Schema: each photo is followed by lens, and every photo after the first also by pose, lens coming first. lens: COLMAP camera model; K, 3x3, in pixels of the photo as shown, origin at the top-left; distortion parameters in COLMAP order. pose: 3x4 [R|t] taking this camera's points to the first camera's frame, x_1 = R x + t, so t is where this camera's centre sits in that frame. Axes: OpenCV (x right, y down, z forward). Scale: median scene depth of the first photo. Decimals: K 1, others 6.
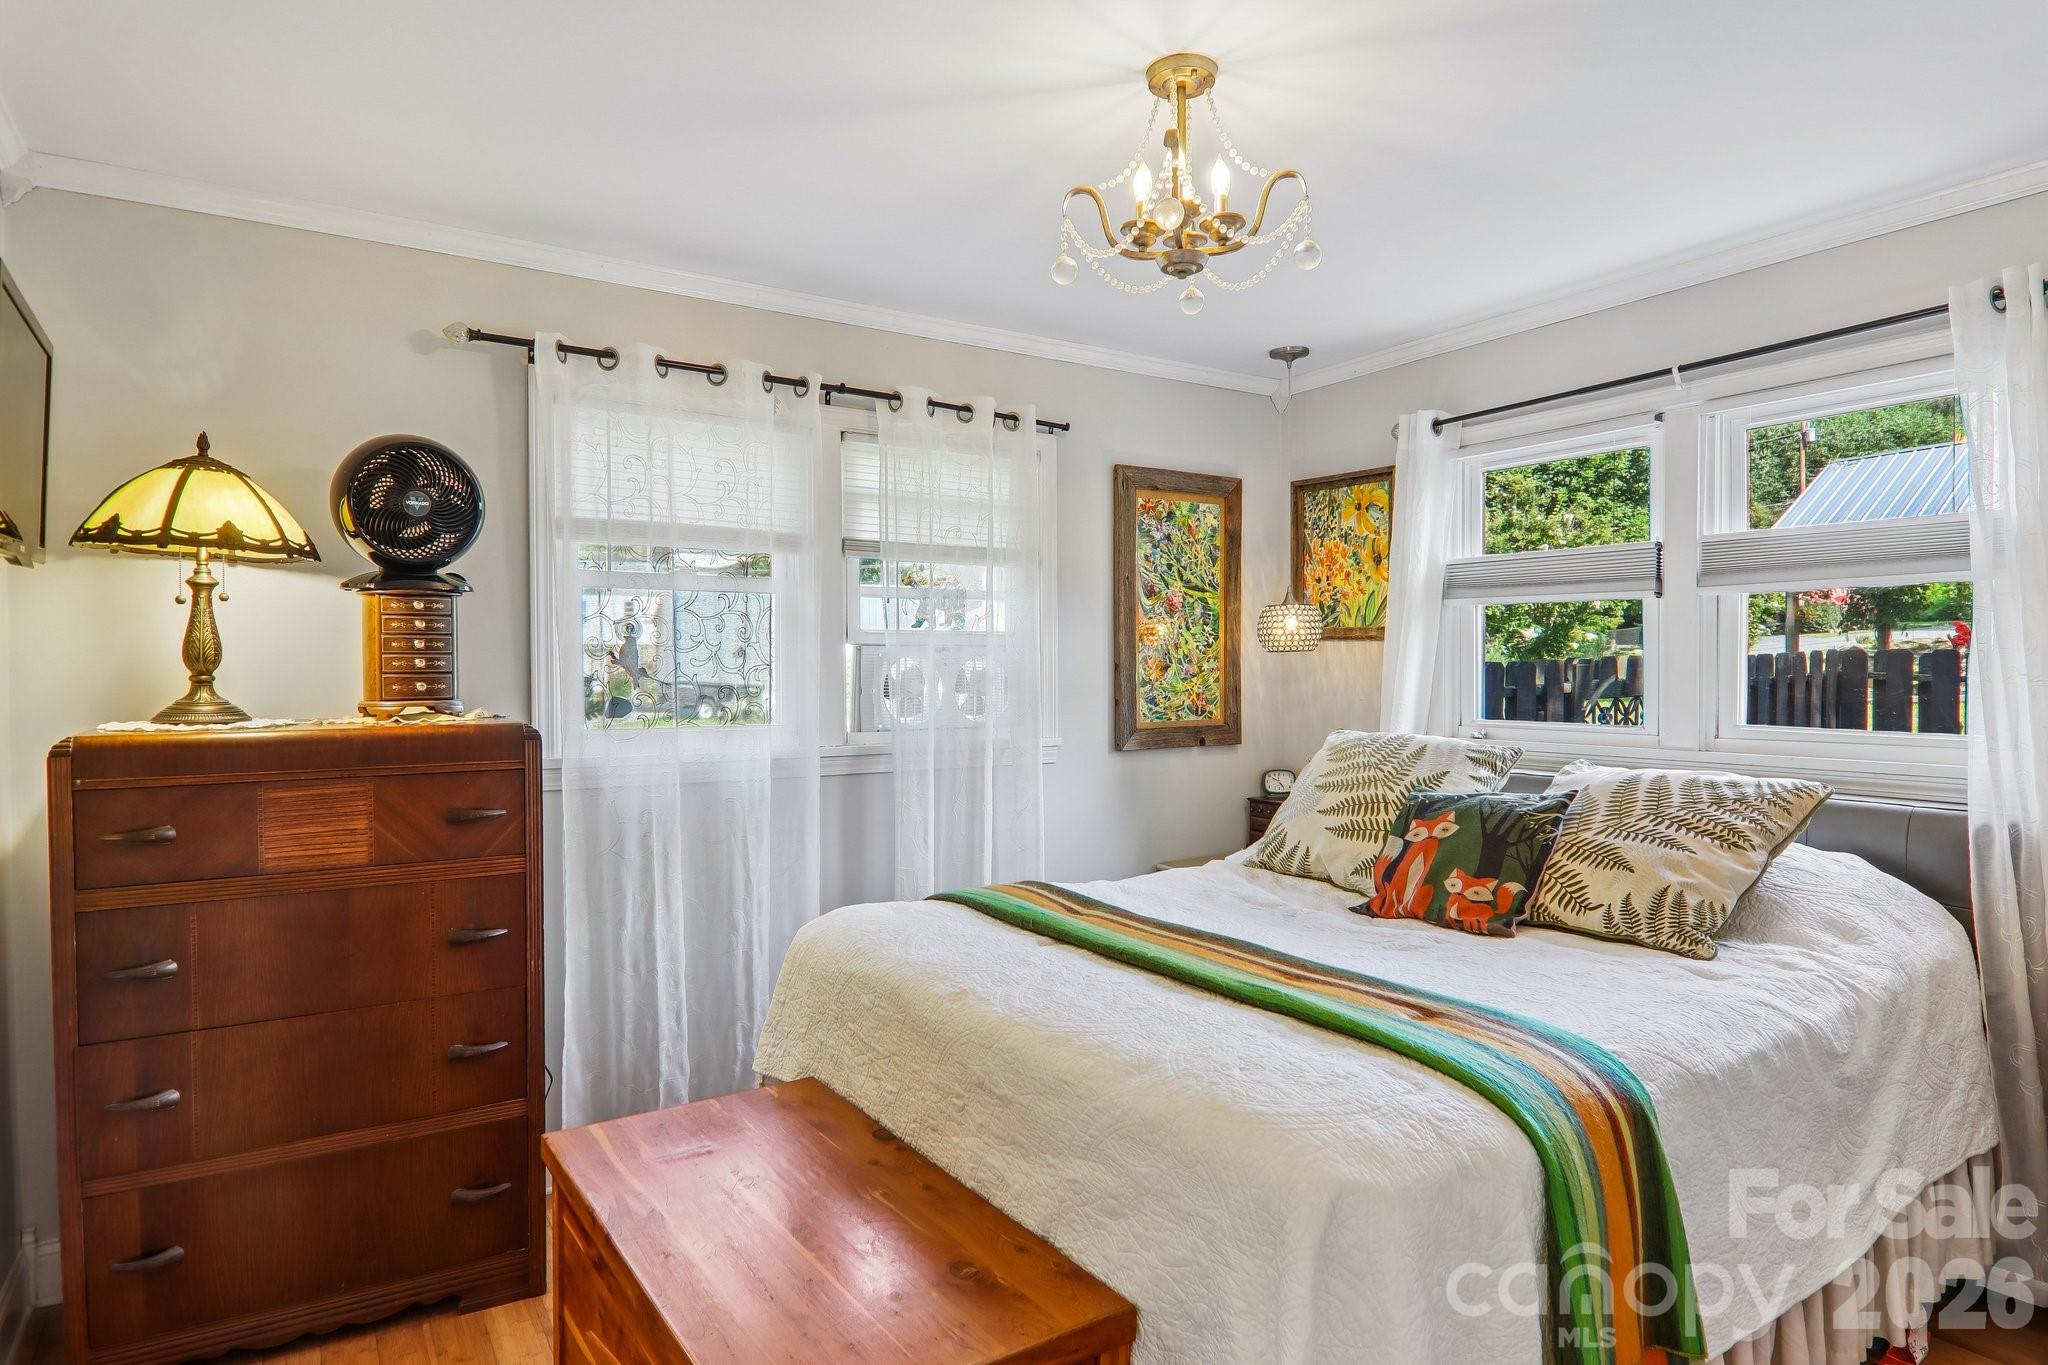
lens RADIAL K [[1129.1, 0, 1034.0], [0, 1129.1, 699.2], [0, 0, 1]] dist [0.003970, -0.019921]
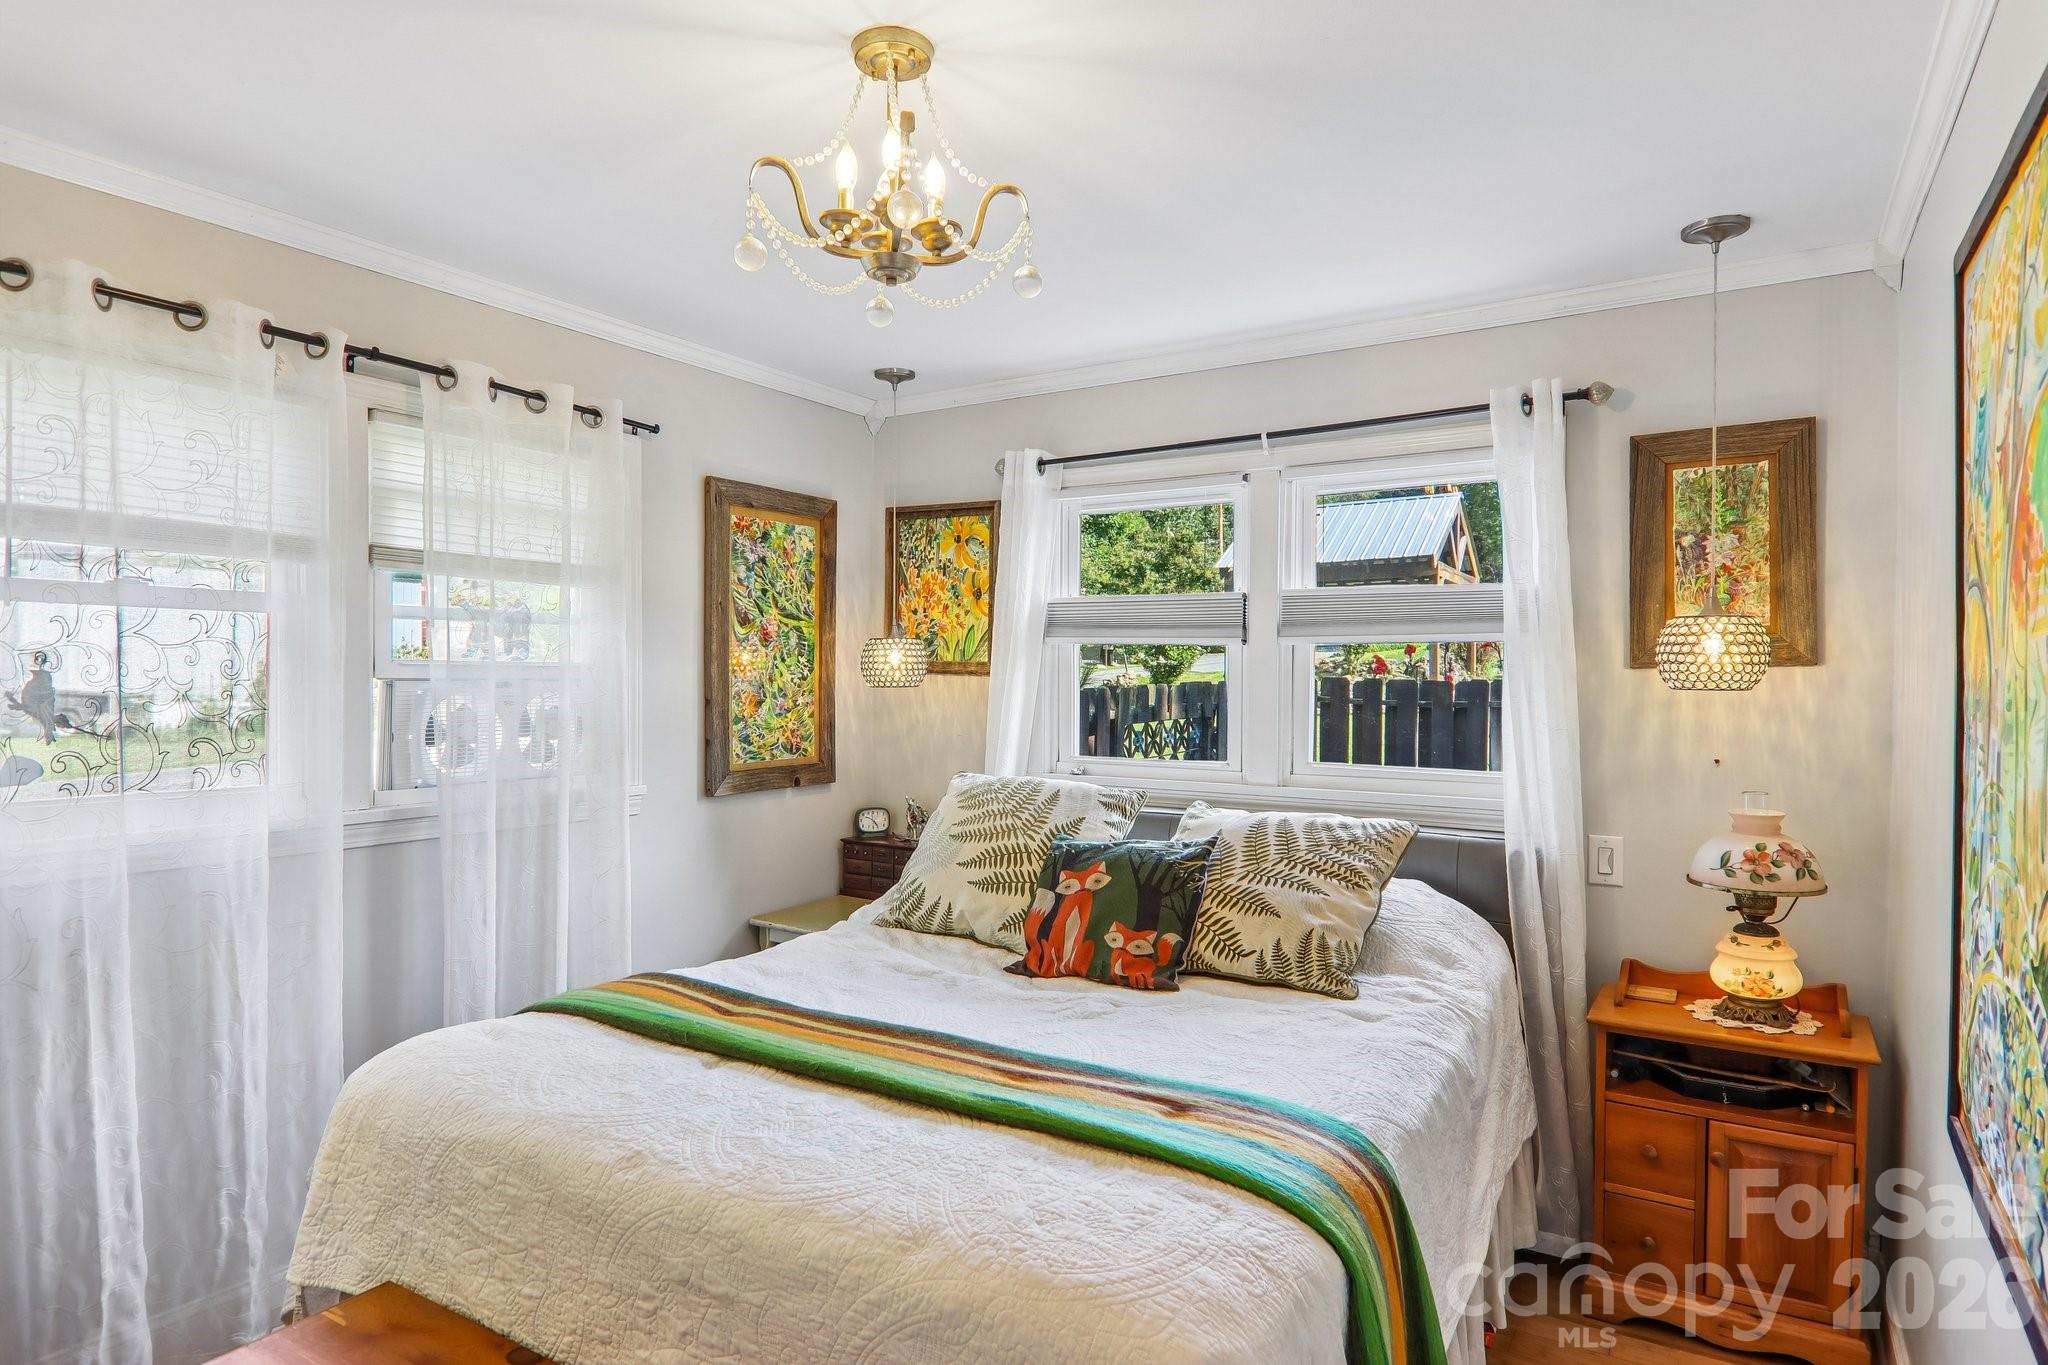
lens RADIAL K [[1129.8, 0, 1029.4], [0, 1129.8, 705.3], [0, 0, 1]] dist [0.004424, -0.019891]
pose [[0.909289, -0.000073, 0.416164, -0.089814], [0.001424, 0.999995, -0.002935, -0.031328], [-0.416162, 0.003261, 0.909285, 0.110568]]
